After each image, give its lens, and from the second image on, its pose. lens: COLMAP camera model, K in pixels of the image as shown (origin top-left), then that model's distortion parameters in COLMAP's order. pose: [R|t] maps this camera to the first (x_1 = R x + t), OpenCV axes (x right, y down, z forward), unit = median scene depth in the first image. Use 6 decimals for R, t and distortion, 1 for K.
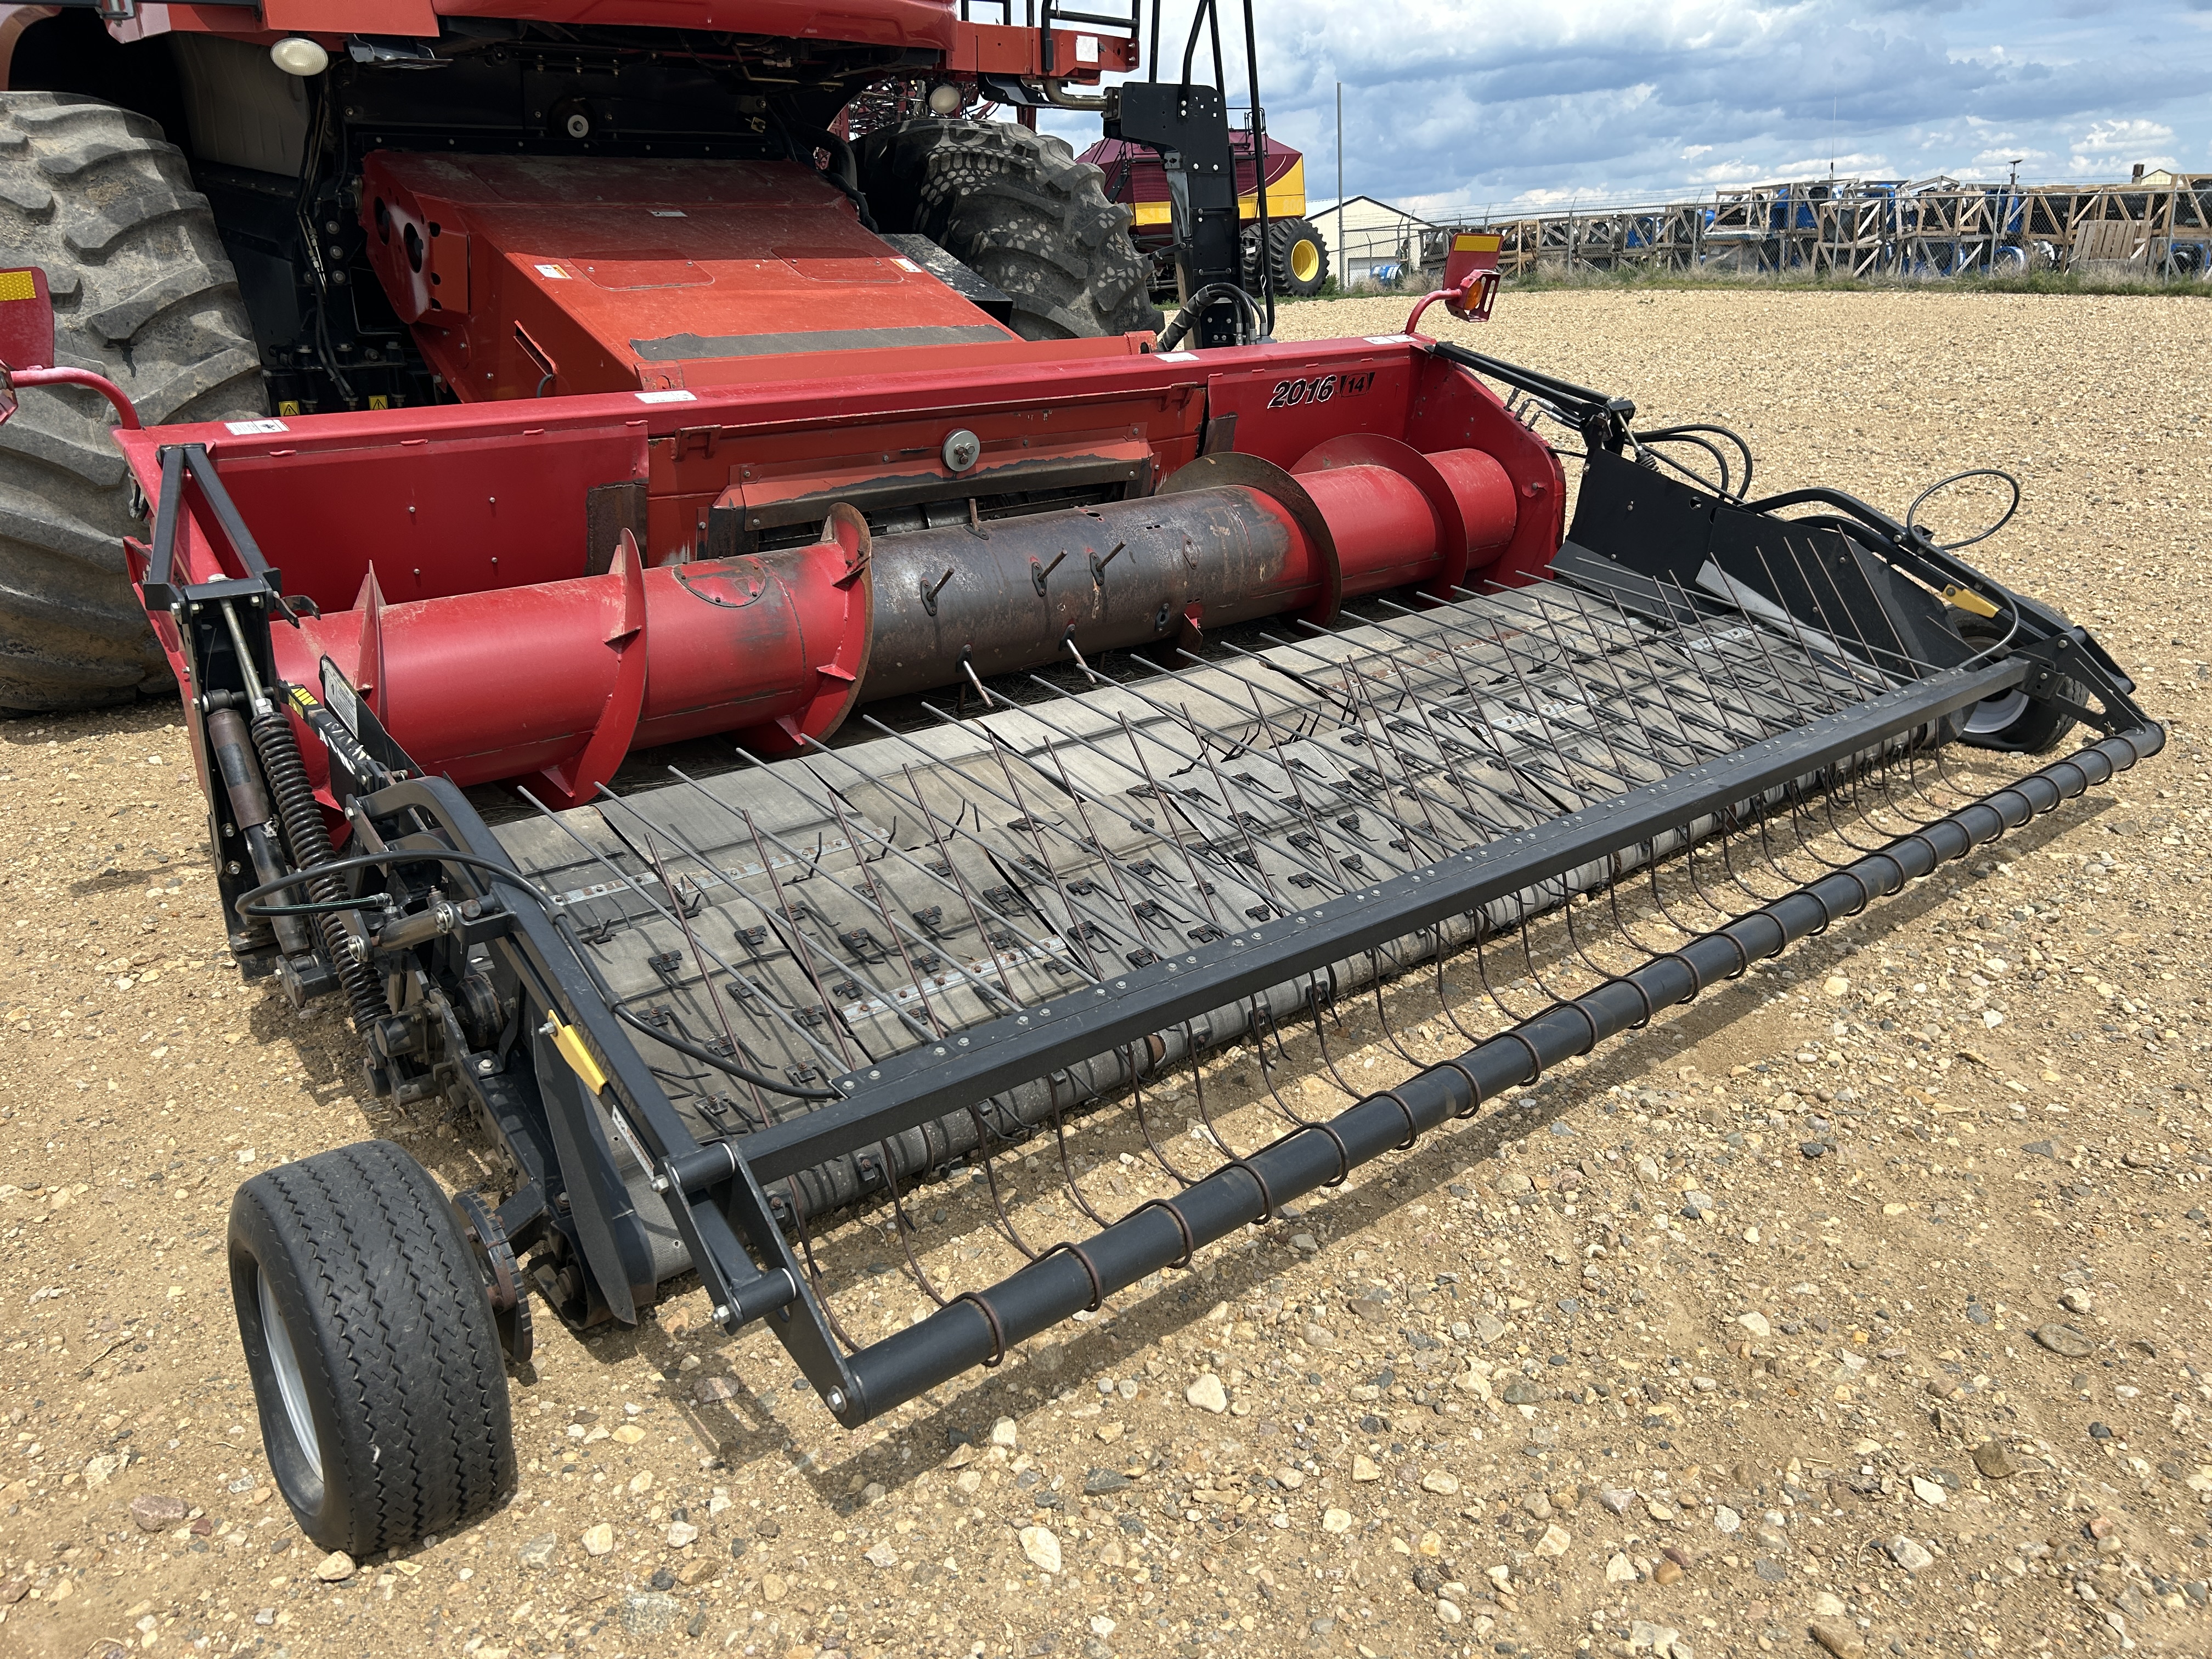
lens RADIAL K [[1685.9, 0, 1099.0], [0, 1685.9, 831.3], [0, 0, 1]] dist [0.059929, -0.066656]
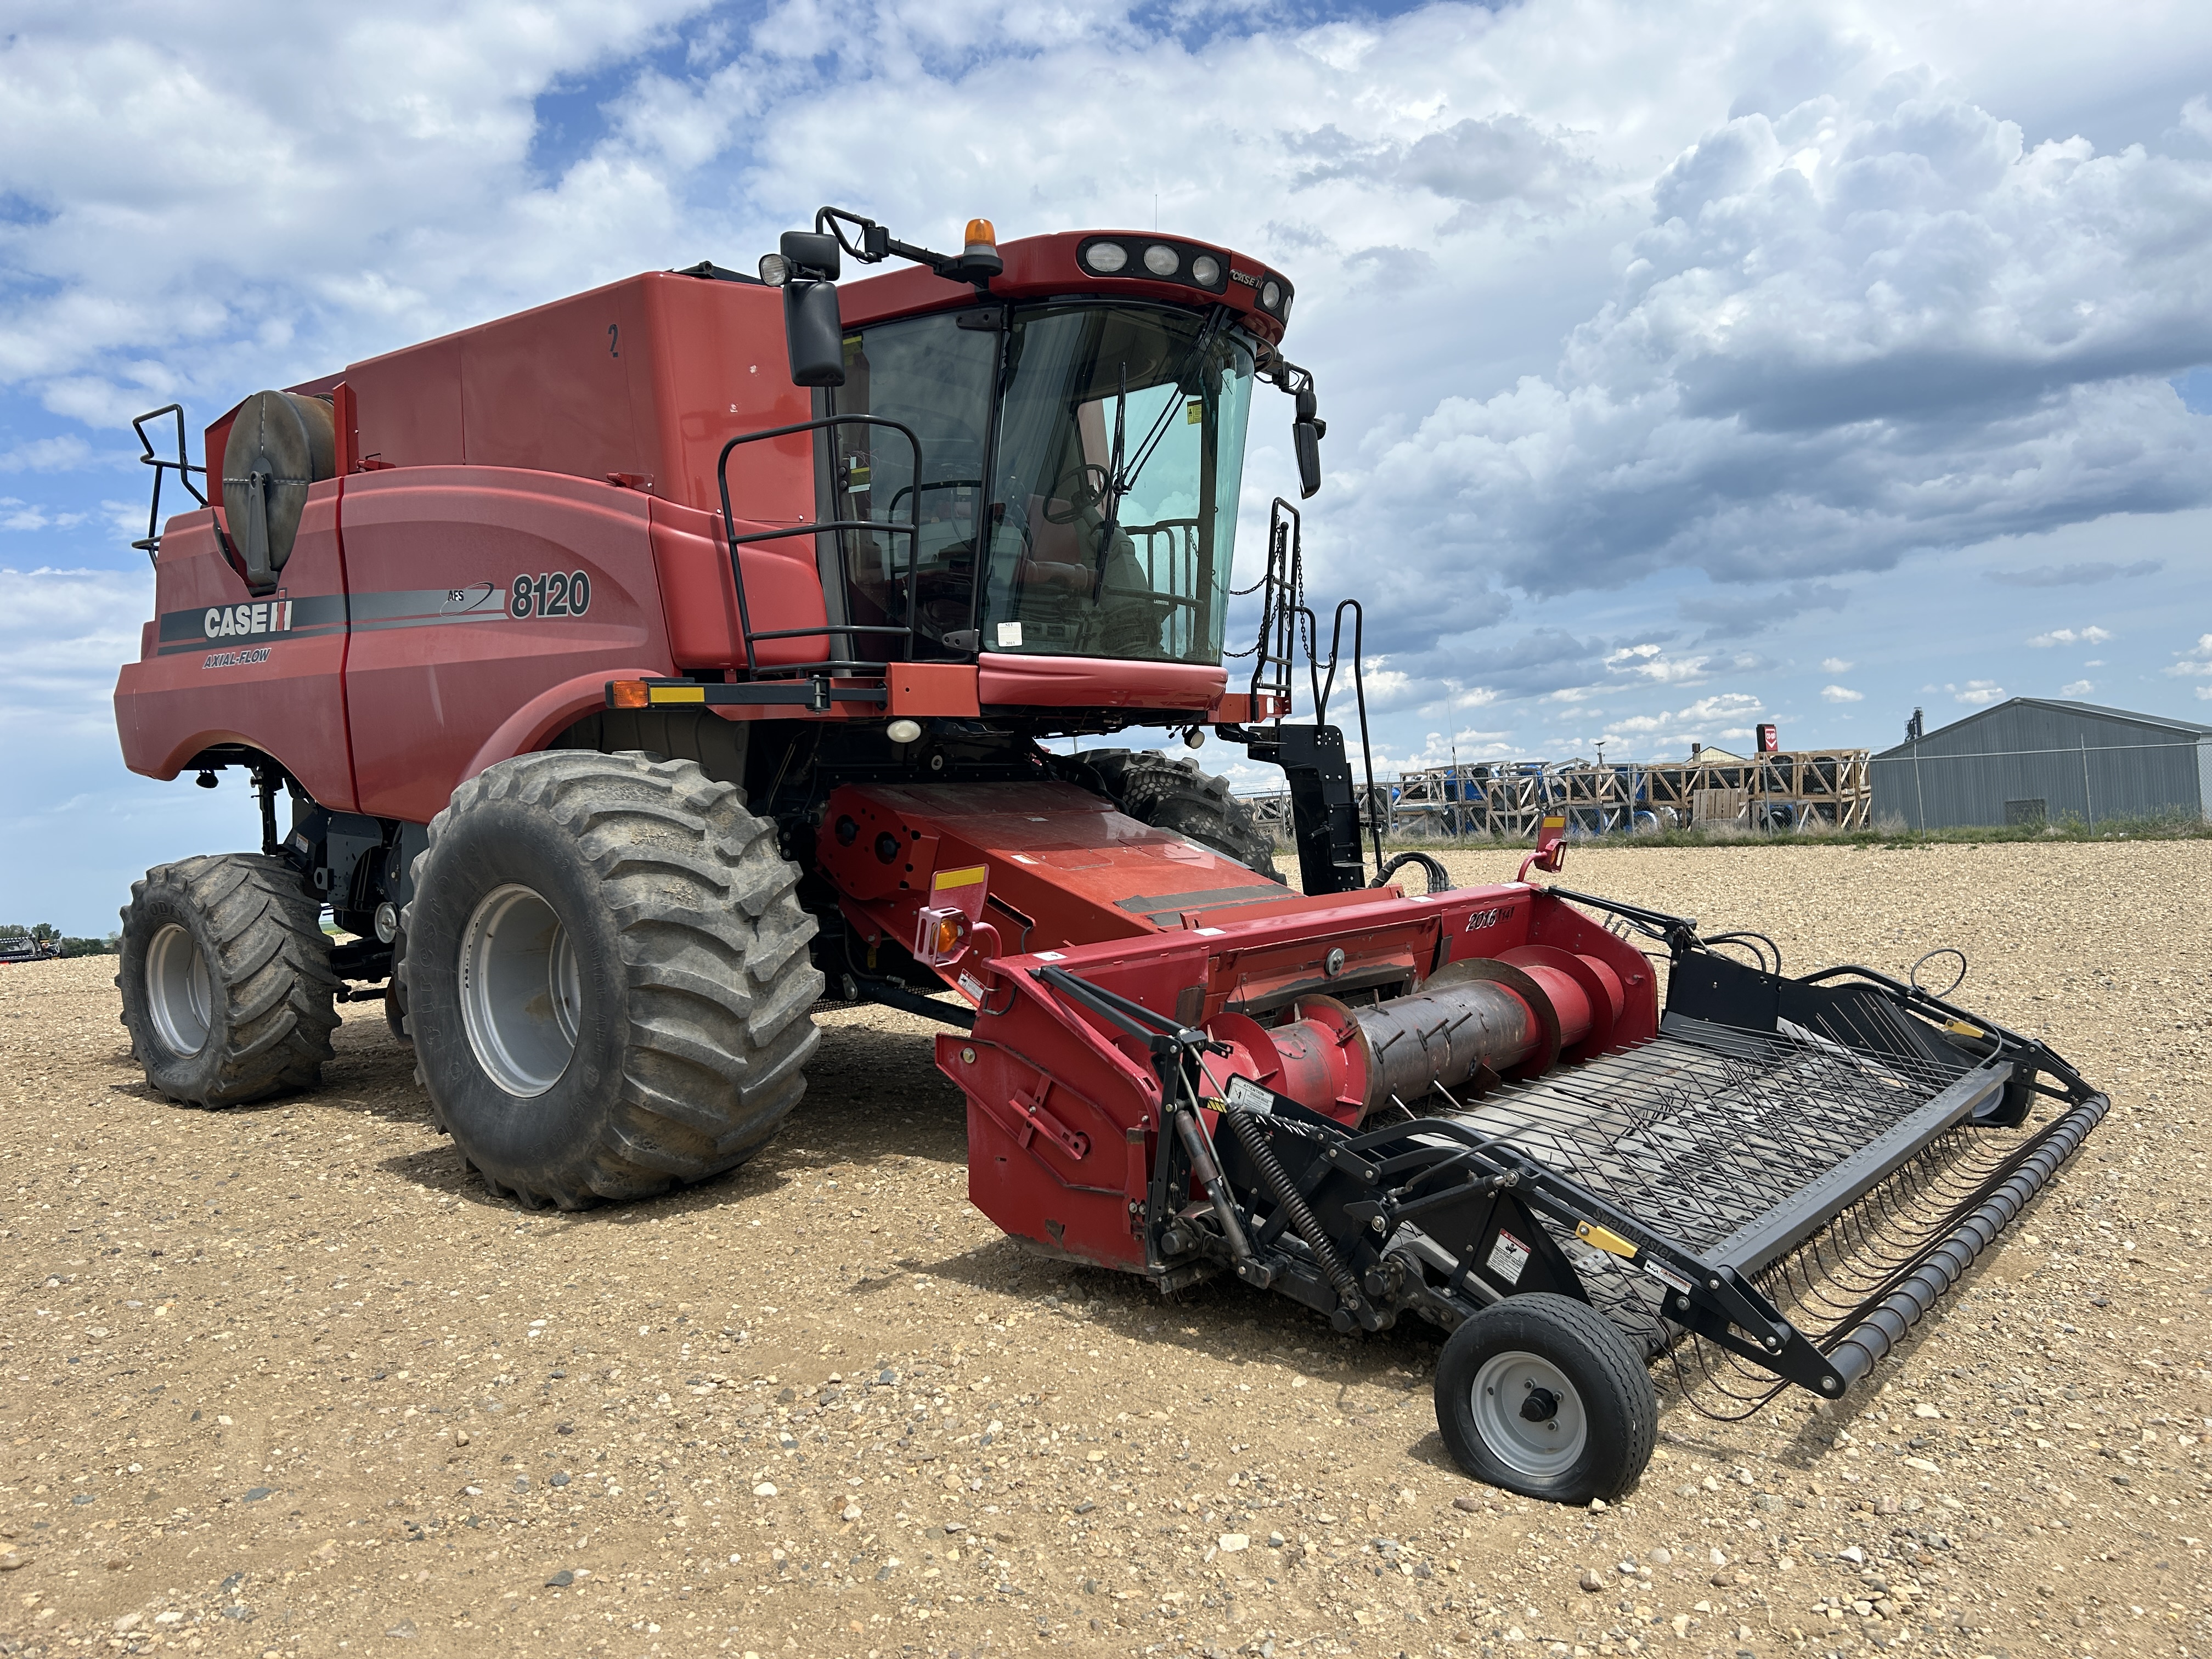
lens RADIAL K [[1686.8, 0, 1106.3], [0, 1686.8, 829.3], [0, 0, 1]] dist [0.042845, -0.032295]
pose [[0.980320, -0.028706, 0.195317, -0.089450], [0.090256, 0.945088, -0.314105, 0.017895], [-0.175575, 0.325552, 0.929080, -0.060731]]
